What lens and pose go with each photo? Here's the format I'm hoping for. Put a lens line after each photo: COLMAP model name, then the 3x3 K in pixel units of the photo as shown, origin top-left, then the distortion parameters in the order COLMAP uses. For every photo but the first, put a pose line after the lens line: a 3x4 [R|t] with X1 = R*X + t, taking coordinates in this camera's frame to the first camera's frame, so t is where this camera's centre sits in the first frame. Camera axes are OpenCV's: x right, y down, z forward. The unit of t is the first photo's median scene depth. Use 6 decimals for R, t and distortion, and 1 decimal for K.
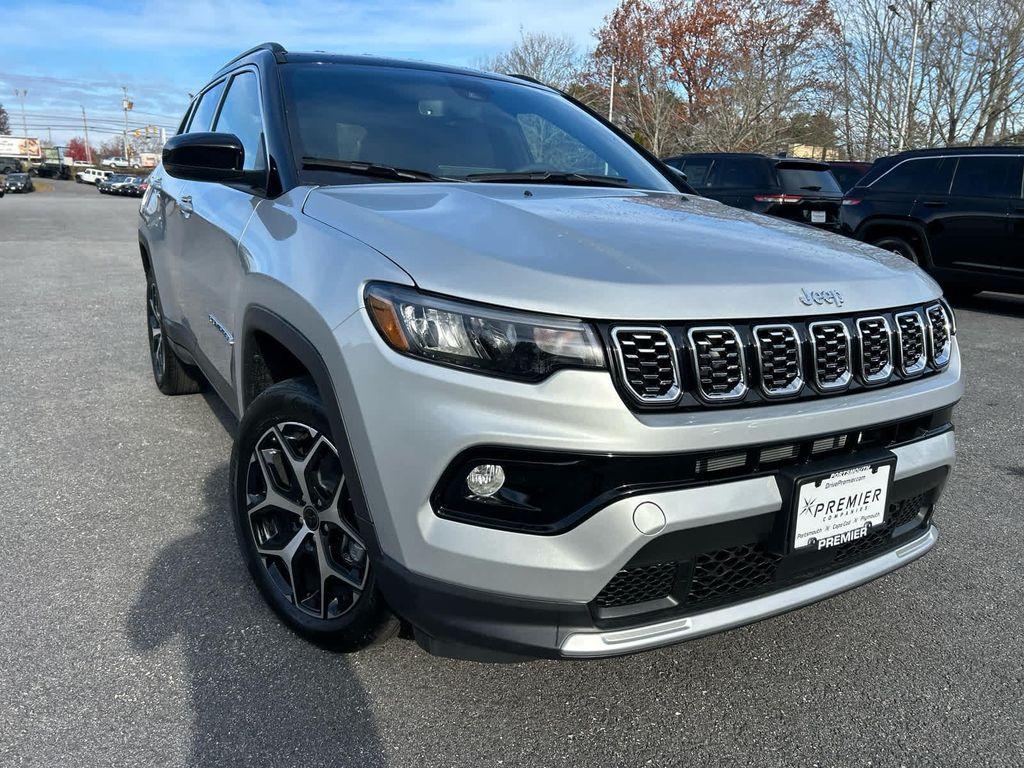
lens RADIAL K [[771.6, 0, 512.1], [0, 771.6, 386.8], [0, 0, 1]] dist [0.054048, -0.055465]
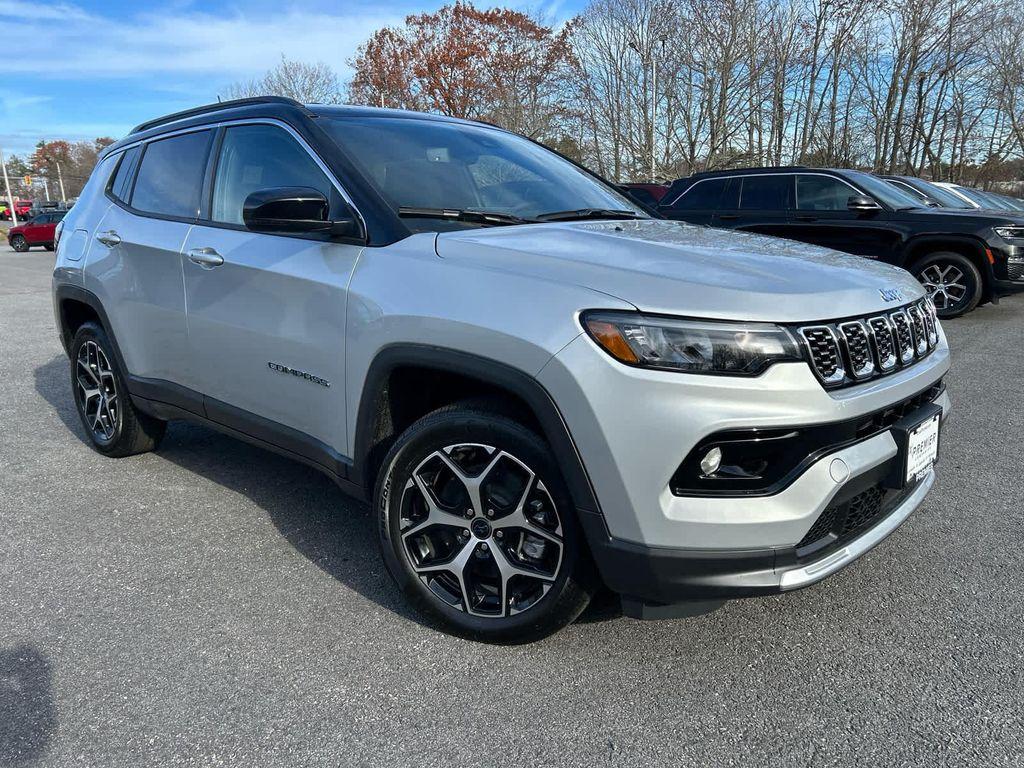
lens RADIAL K [[771.6, 0, 514.5], [0, 771.6, 379.1], [0, 0, 1]] dist [0.054048, -0.055465]
pose [[0.955635, -0.105844, 0.274878, -0.483568], [0.116635, 0.992905, -0.023167, -0.011892], [-0.270476, 0.054200, 0.961200, -0.087120]]
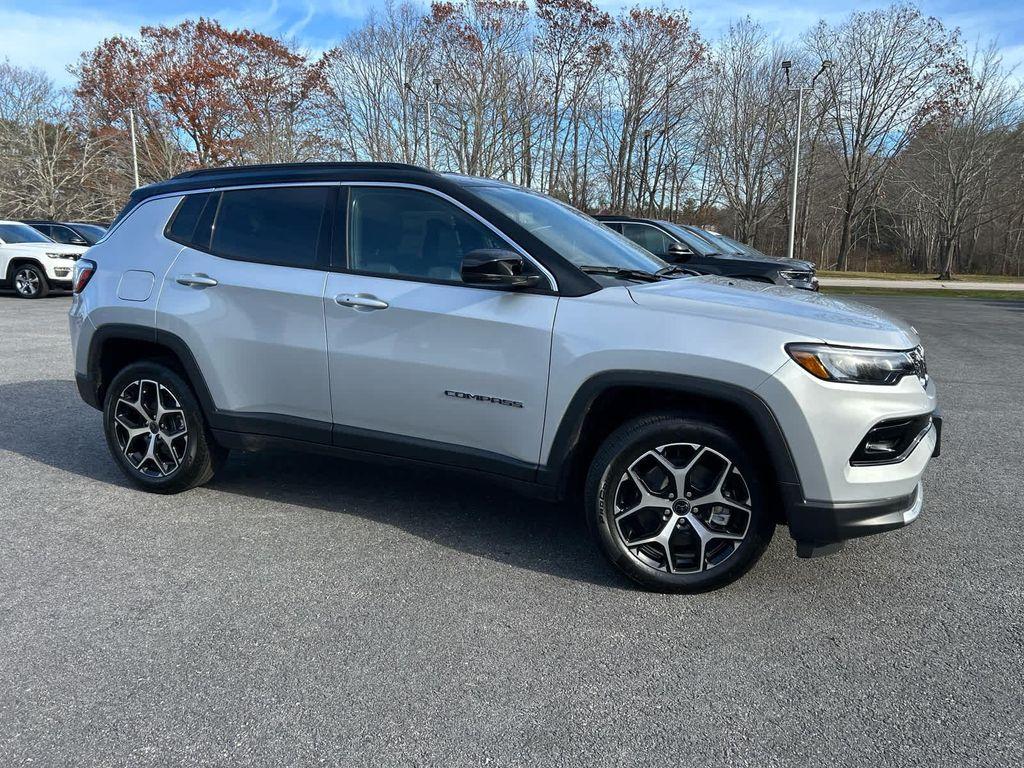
lens RADIAL K [[771.6, 0, 515.5], [0, 771.6, 372.9], [0, 0, 1]] dist [0.054048, -0.055465]
pose [[0.815925, -0.118114, 0.565964, -1.295580], [0.158464, 0.987110, -0.022445, -0.099346], [-0.556017, 0.107998, 0.824125, -0.072177]]
